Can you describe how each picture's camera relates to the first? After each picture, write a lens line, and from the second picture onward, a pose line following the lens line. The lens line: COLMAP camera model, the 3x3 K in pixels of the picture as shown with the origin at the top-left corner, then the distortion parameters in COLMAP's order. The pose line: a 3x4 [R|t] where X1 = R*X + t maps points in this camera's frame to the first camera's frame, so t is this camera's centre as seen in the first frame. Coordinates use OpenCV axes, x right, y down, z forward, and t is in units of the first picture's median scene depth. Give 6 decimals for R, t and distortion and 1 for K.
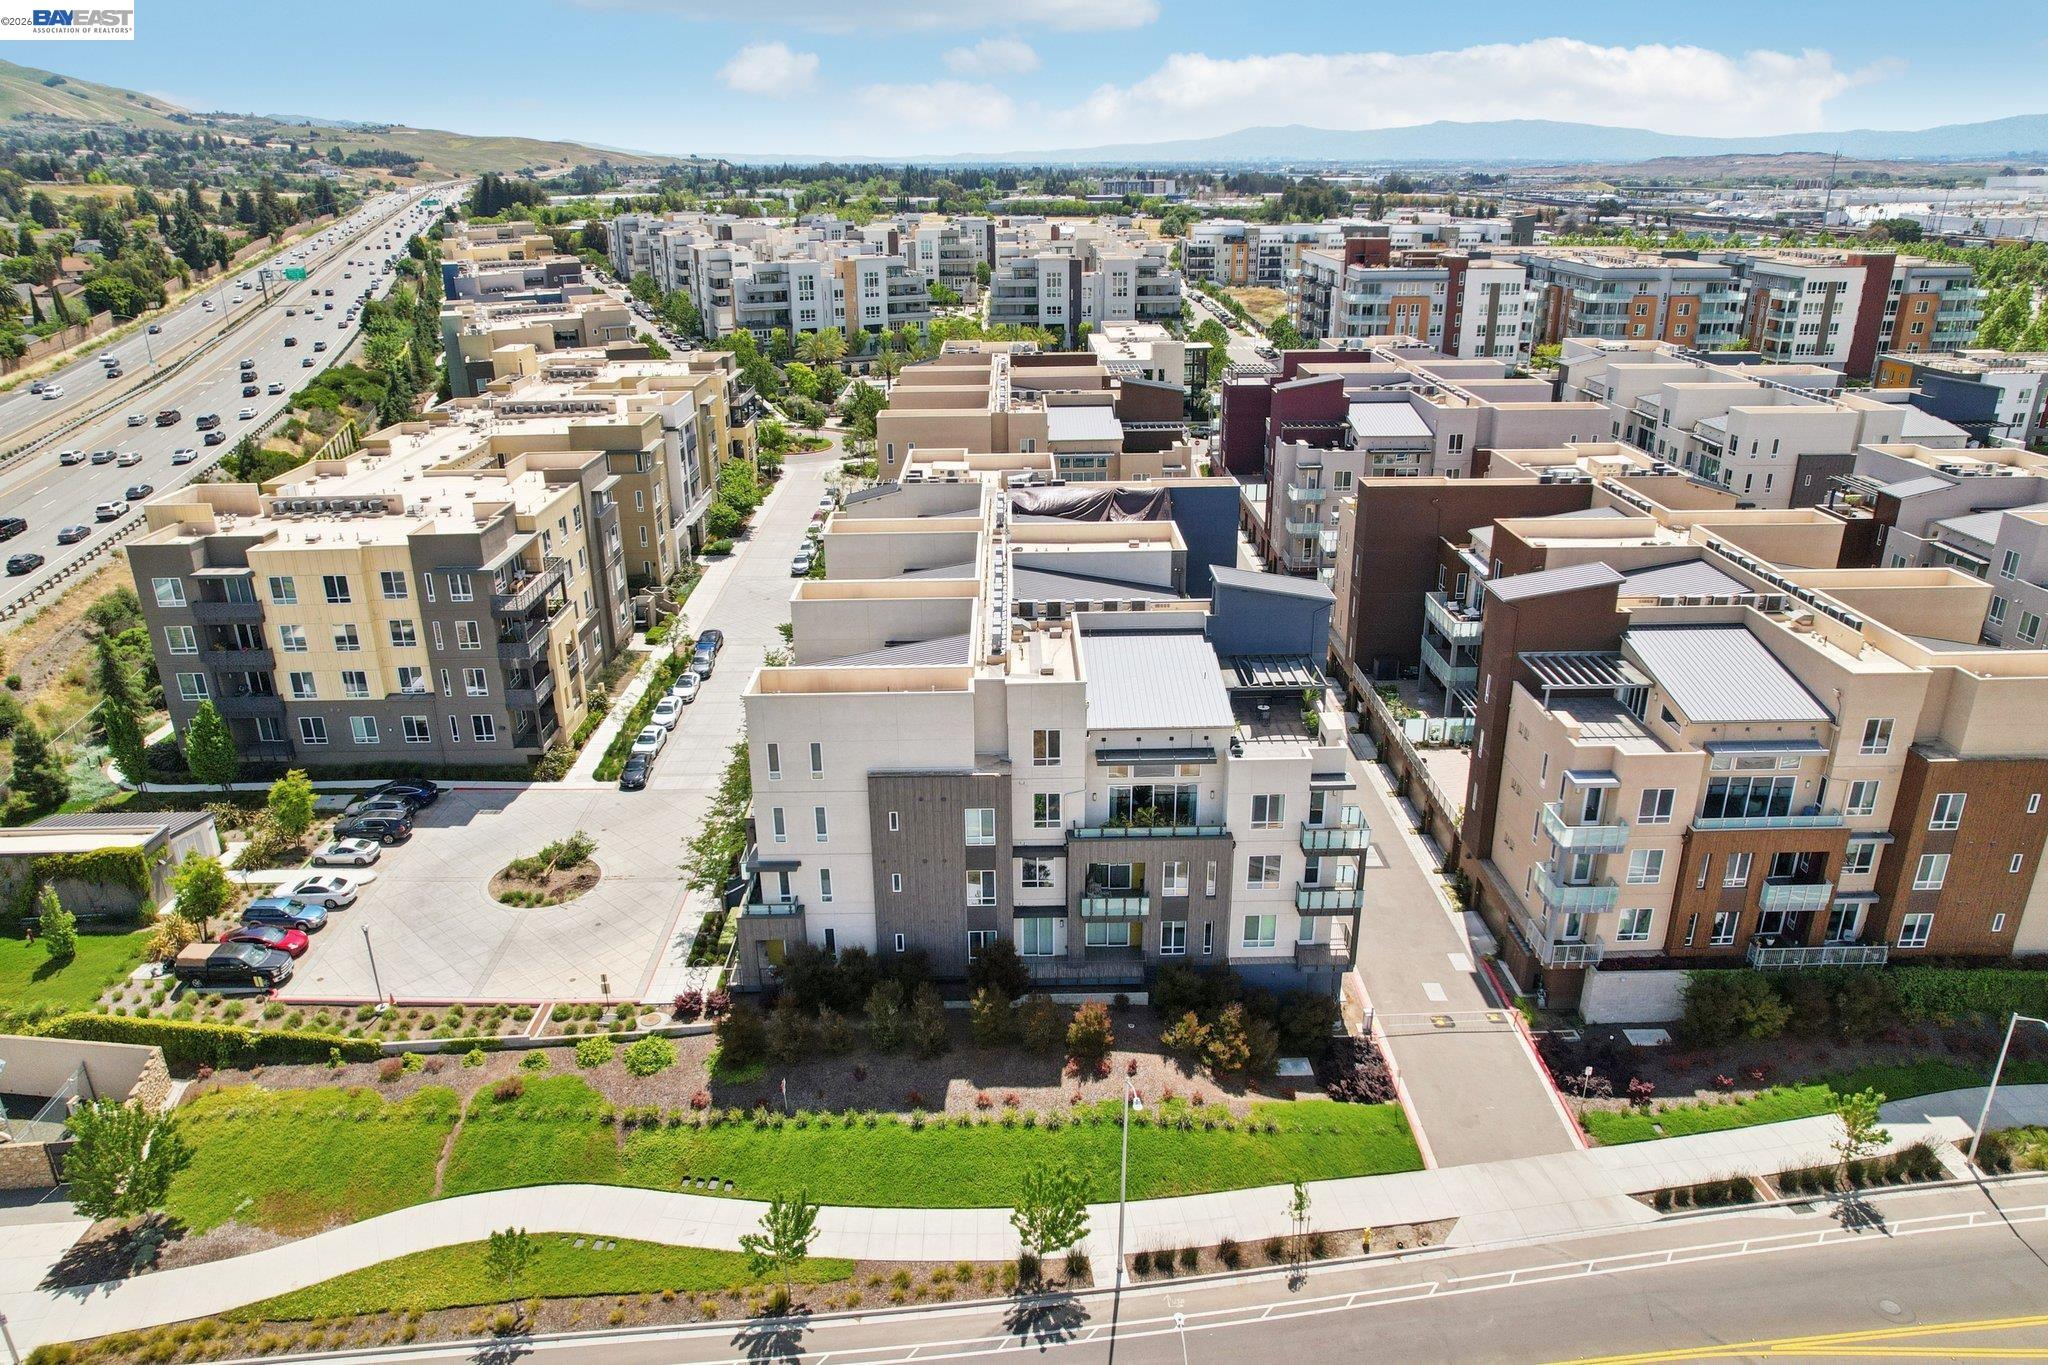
lens RADIAL K [[1357.6, 0, 1028.2], [0, 1357.6, 690.0], [0, 0, 1]] dist [-0.085829, 0.077682]
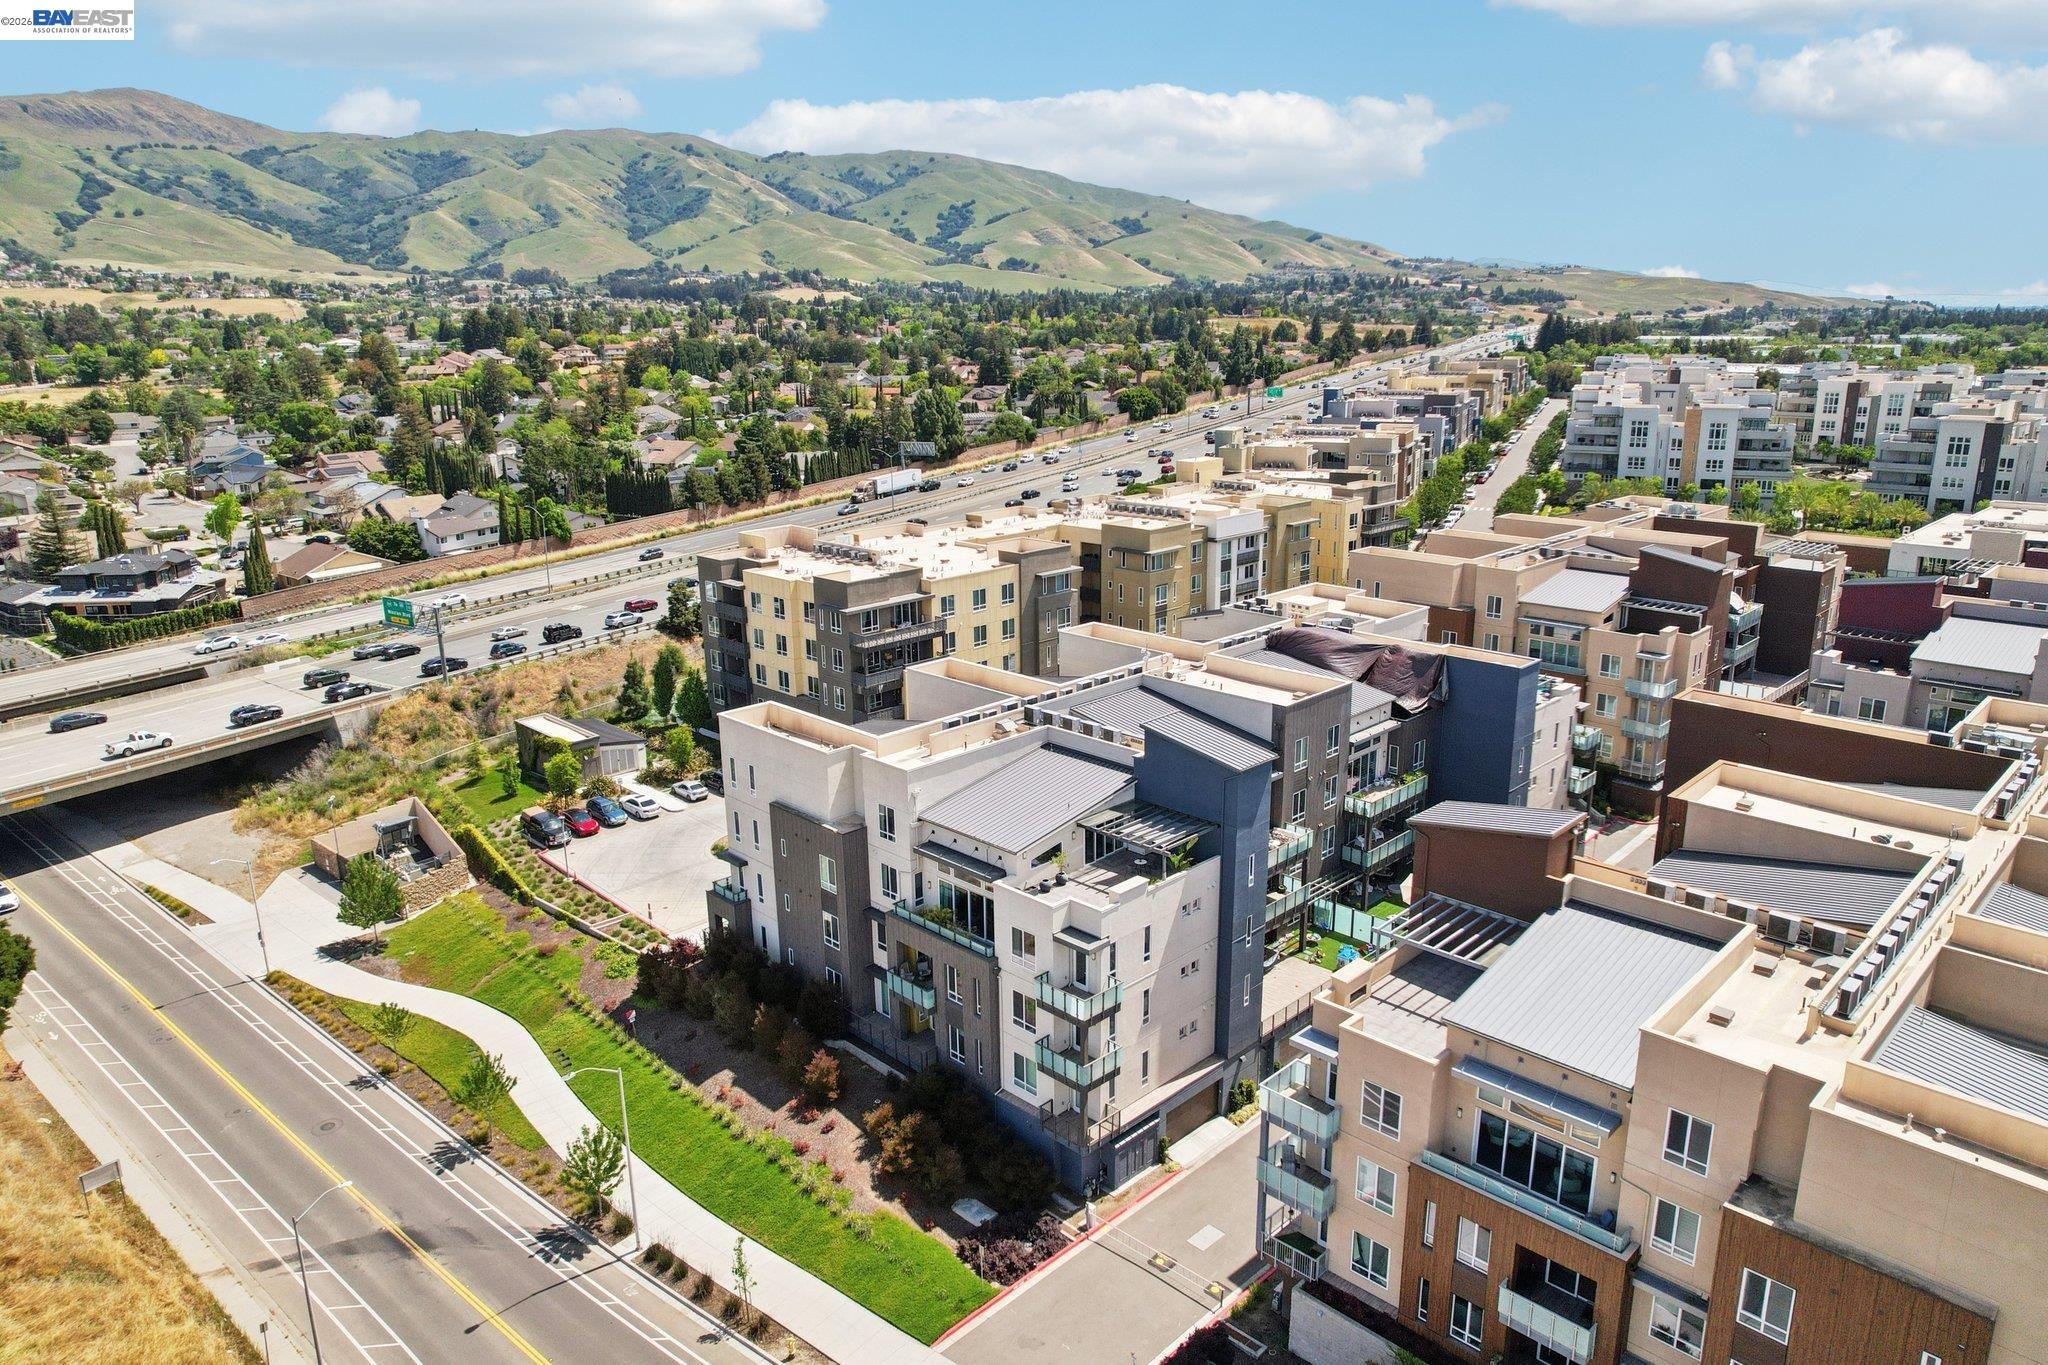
lens RADIAL K [[1357.6, 0, 1028.2], [0, 1357.6, 690.0], [0, 0, 1]] dist [-0.085829, 0.077682]
pose [[0.689249, 0.193367, -0.698245, 0.805157], [-0.258068, 0.966042, 0.012786, -0.101155], [0.677006, 0.171382, 0.715745, 0.267913]]
